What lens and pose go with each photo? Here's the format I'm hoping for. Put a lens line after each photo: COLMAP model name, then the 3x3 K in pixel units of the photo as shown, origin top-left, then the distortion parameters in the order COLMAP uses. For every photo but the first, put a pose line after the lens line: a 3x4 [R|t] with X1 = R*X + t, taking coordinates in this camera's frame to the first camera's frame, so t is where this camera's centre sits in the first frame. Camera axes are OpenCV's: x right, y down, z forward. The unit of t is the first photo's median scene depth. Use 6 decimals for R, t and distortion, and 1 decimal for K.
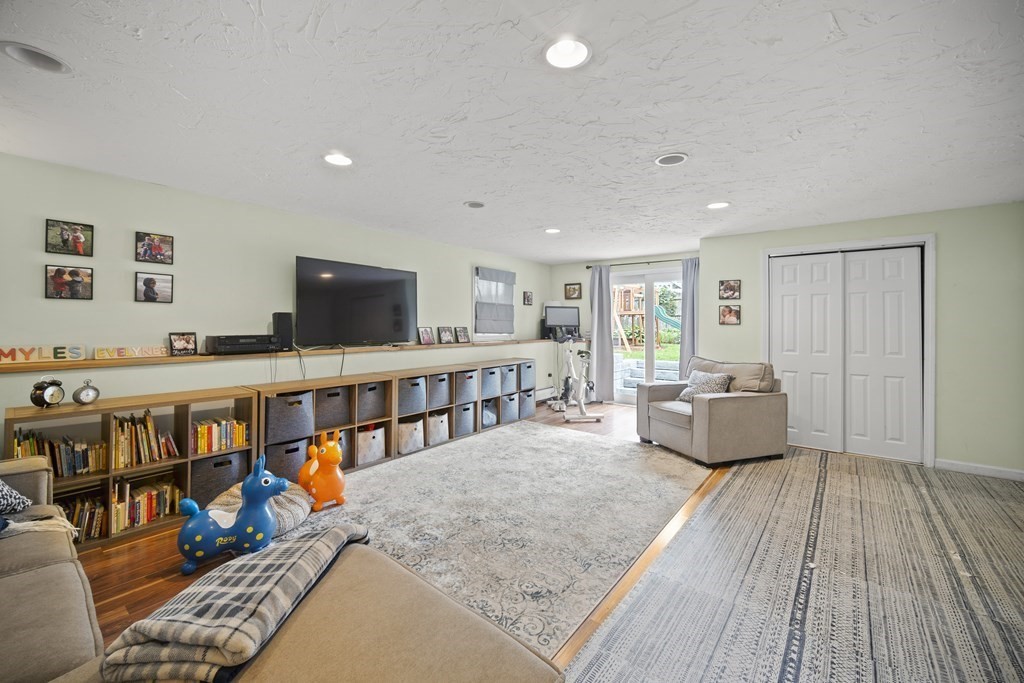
lens RADIAL K [[410.8, 0, 512.4], [0, 410.8, 323.0], [0, 0, 1]] dist [0.000455, 0.000014]
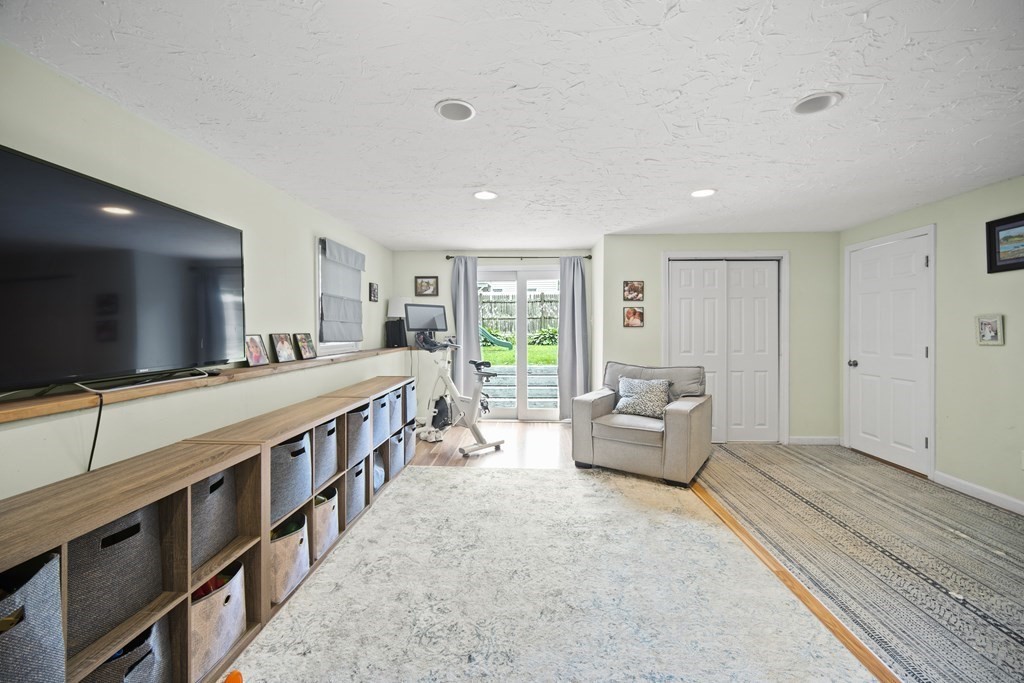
lens RADIAL K [[410.8, 0, 511.7], [0, 410.8, 331.9], [0, 0, 1]] dist [0.000455, 0.000014]
pose [[0.817781, -0.012001, 0.575404, -0.299834], [0.003613, 0.999870, 0.015718, -0.001130], [-0.575518, -0.010775, 0.817718, 0.434588]]
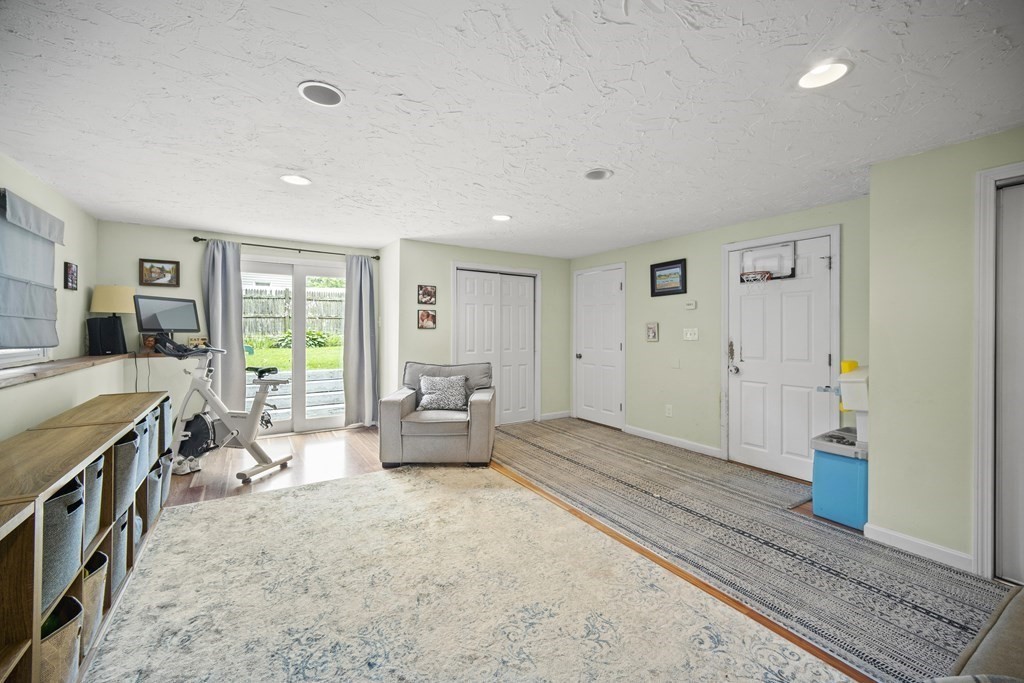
lens RADIAL K [[410.8, 0, 513.8], [0, 410.8, 332.4], [0, 0, 1]] dist [0.000455, 0.000014]
pose [[0.337483, -0.009660, 0.941282, -0.421115], [-0.006287, 0.999902, 0.012516, -0.001534], [-0.941311, -0.010142, 0.337389, 0.518189]]
